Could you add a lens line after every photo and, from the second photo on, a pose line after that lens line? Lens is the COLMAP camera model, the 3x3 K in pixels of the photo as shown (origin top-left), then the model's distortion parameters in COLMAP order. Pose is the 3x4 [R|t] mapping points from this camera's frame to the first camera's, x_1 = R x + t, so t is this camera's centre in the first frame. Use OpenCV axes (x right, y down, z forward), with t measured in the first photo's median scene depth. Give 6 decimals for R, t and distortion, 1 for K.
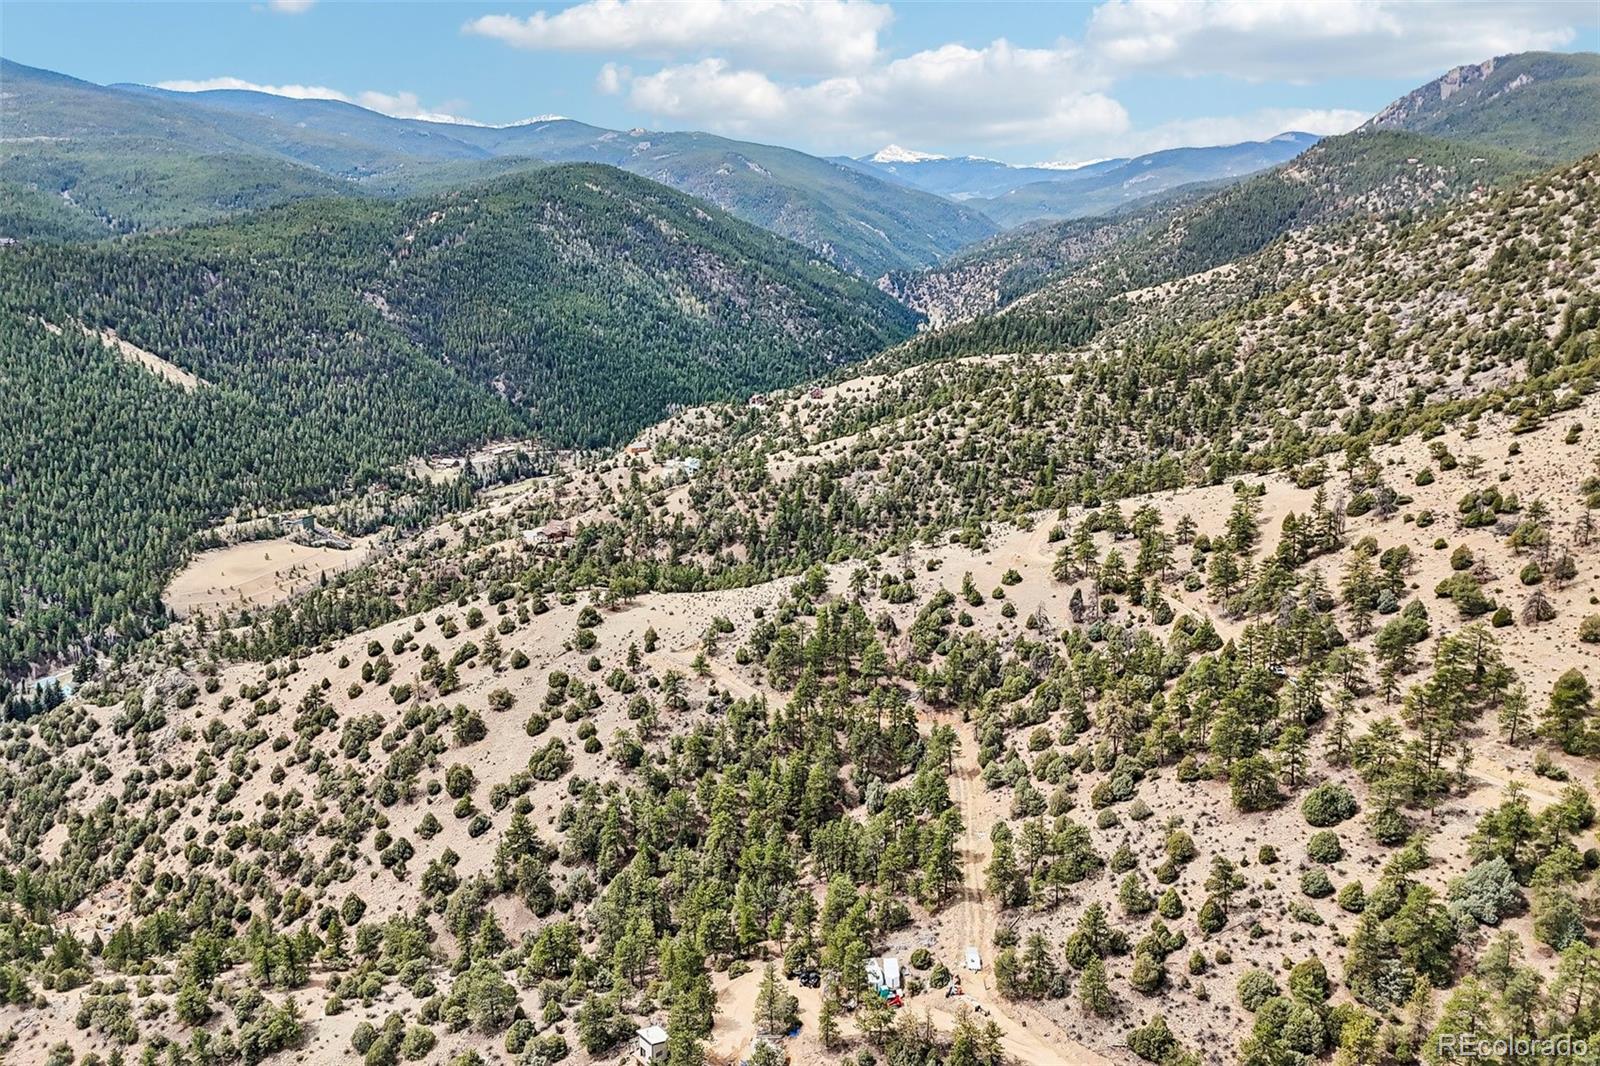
lens RADIAL K [[1162.3, 0, 804.2], [0, 1162.3, 552.5], [0, 0, 1]] dist [0.084613, -0.087097]
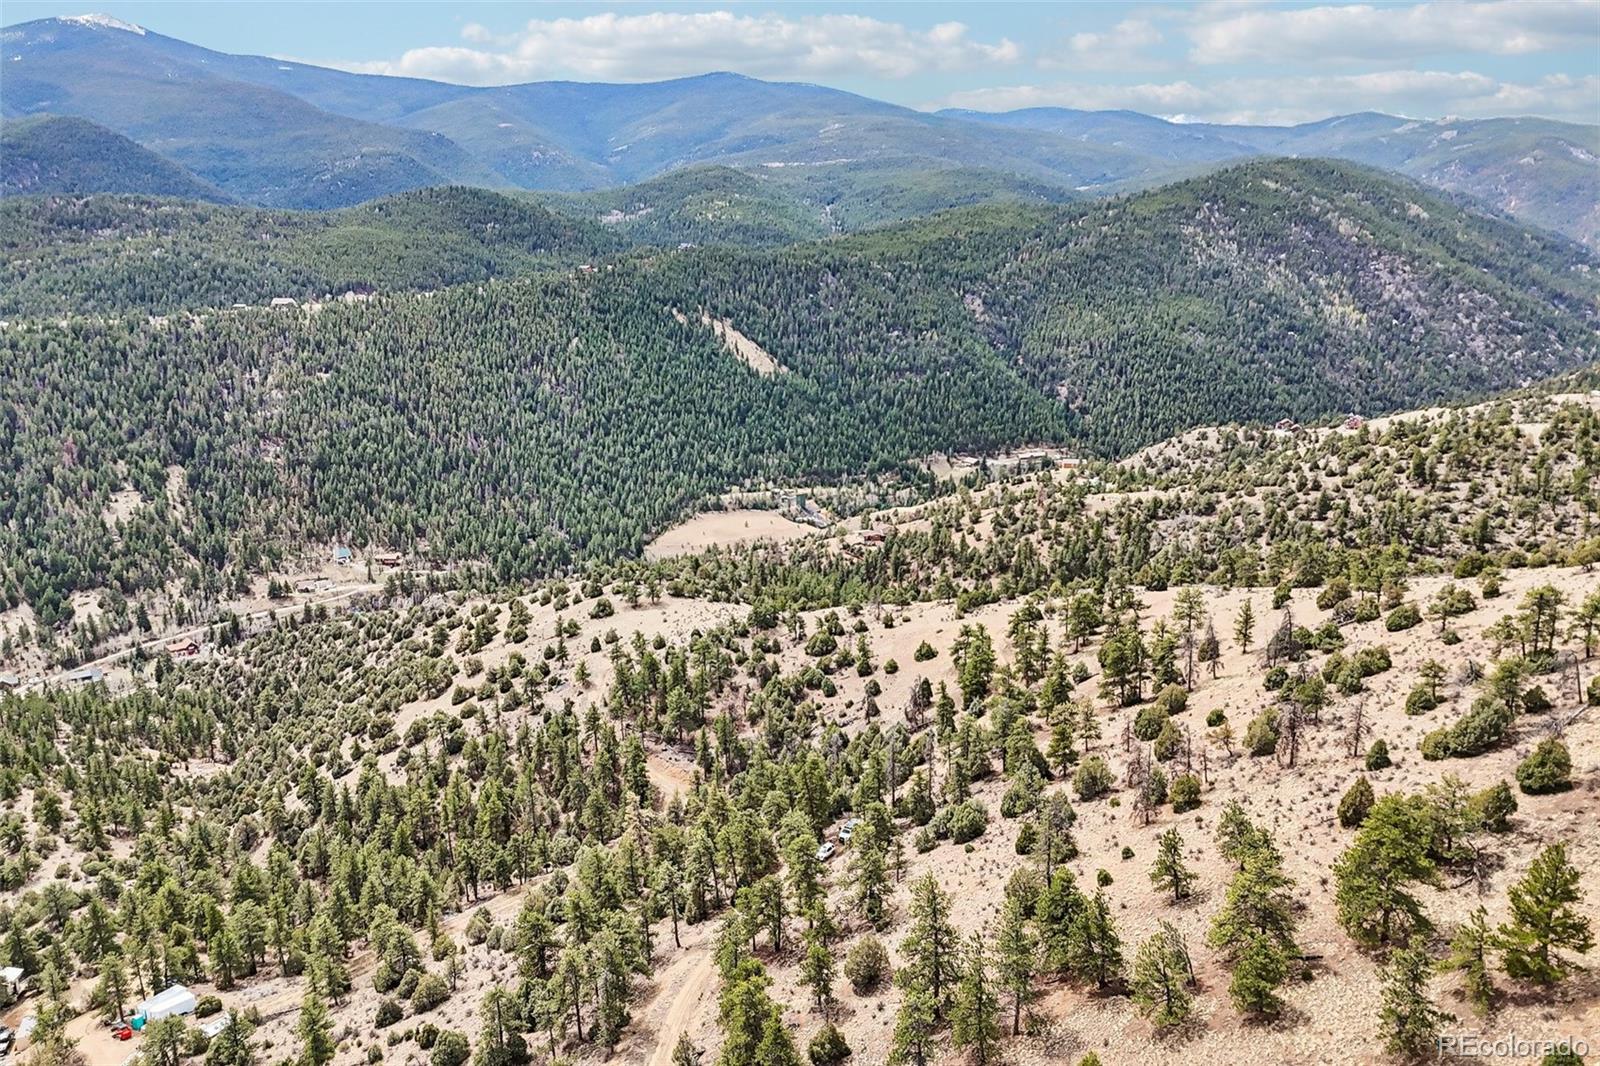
lens RADIAL K [[1162.3, 0, 804.2], [0, 1162.3, 552.5], [0, 0, 1]] dist [0.084613, -0.087097]
pose [[0.805783, 0.153358, -0.572010, 0.157741], [-0.155820, 0.986758, 0.045052, -0.019806], [0.571344, 0.052829, 0.819008, 0.084089]]
